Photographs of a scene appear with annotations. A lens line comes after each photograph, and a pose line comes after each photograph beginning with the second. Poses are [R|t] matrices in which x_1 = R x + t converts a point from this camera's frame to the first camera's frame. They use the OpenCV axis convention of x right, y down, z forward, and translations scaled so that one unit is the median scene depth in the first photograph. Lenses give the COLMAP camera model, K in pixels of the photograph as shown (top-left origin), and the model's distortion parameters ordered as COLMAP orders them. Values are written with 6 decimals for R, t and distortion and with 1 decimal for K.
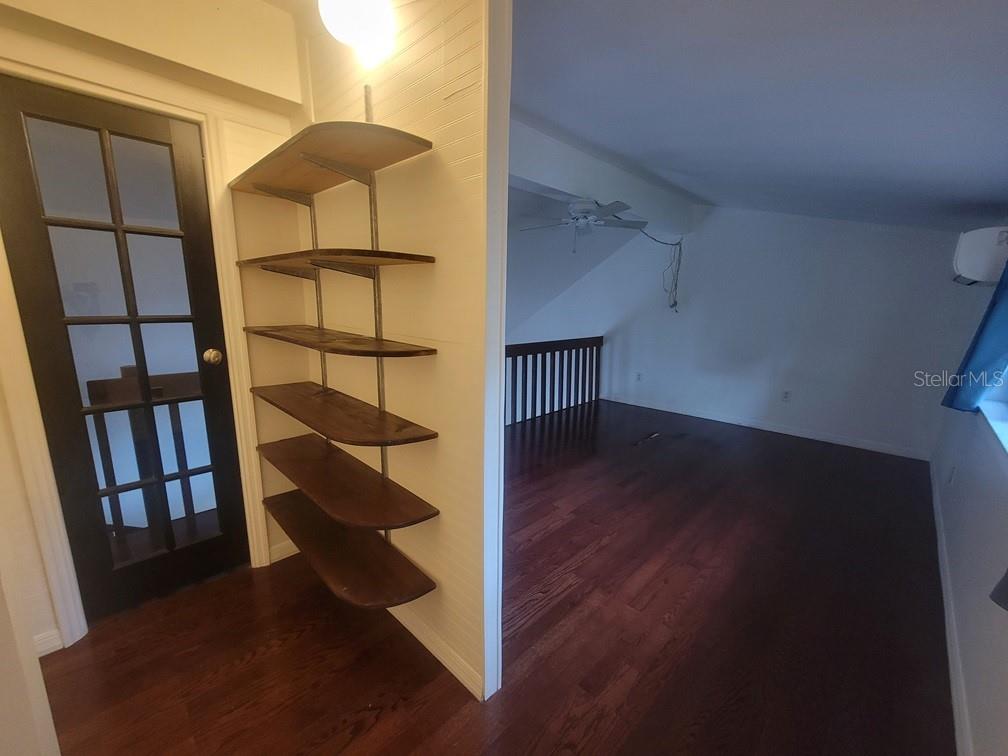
lens RADIAL K [[410.8, 0, 503.1], [0, 410.8, 383.2], [0, 0, 1]] dist [-0.002821, -0.000142]
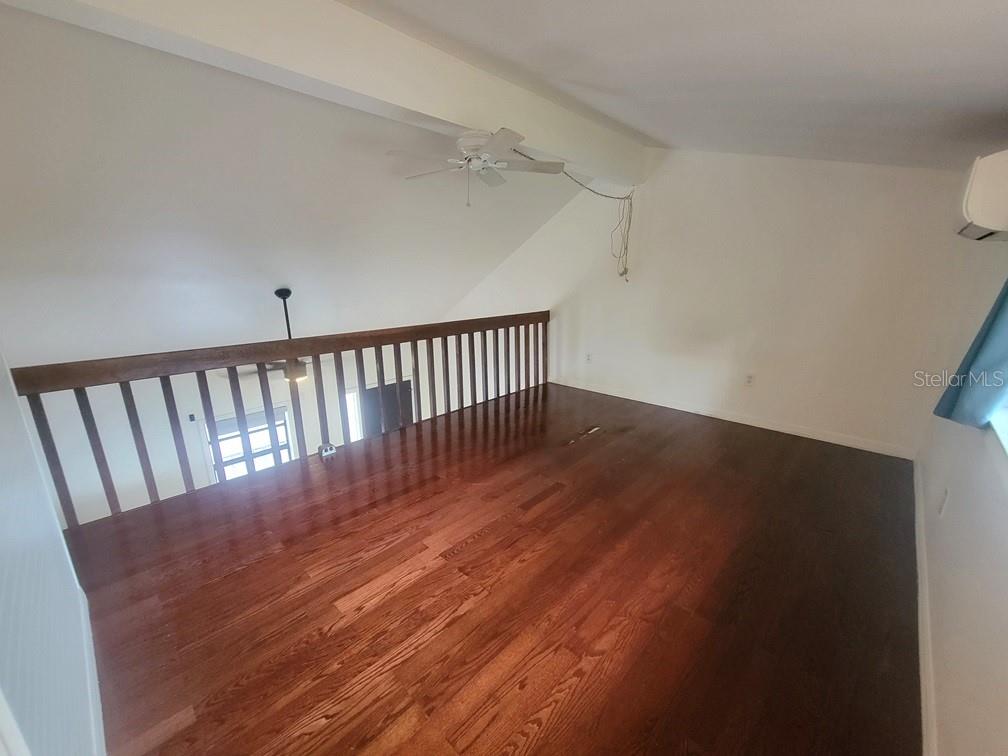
lens RADIAL K [[410.8, 0, 503.1], [0, 410.8, 383.2], [0, 0, 1]] dist [-0.002821, -0.000142]
pose [[0.999719, -0.019639, 0.013278, 0.209547], [0.018659, 0.997354, 0.070265, -0.038856], [-0.014623, -0.069997, 0.997440, 0.203155]]
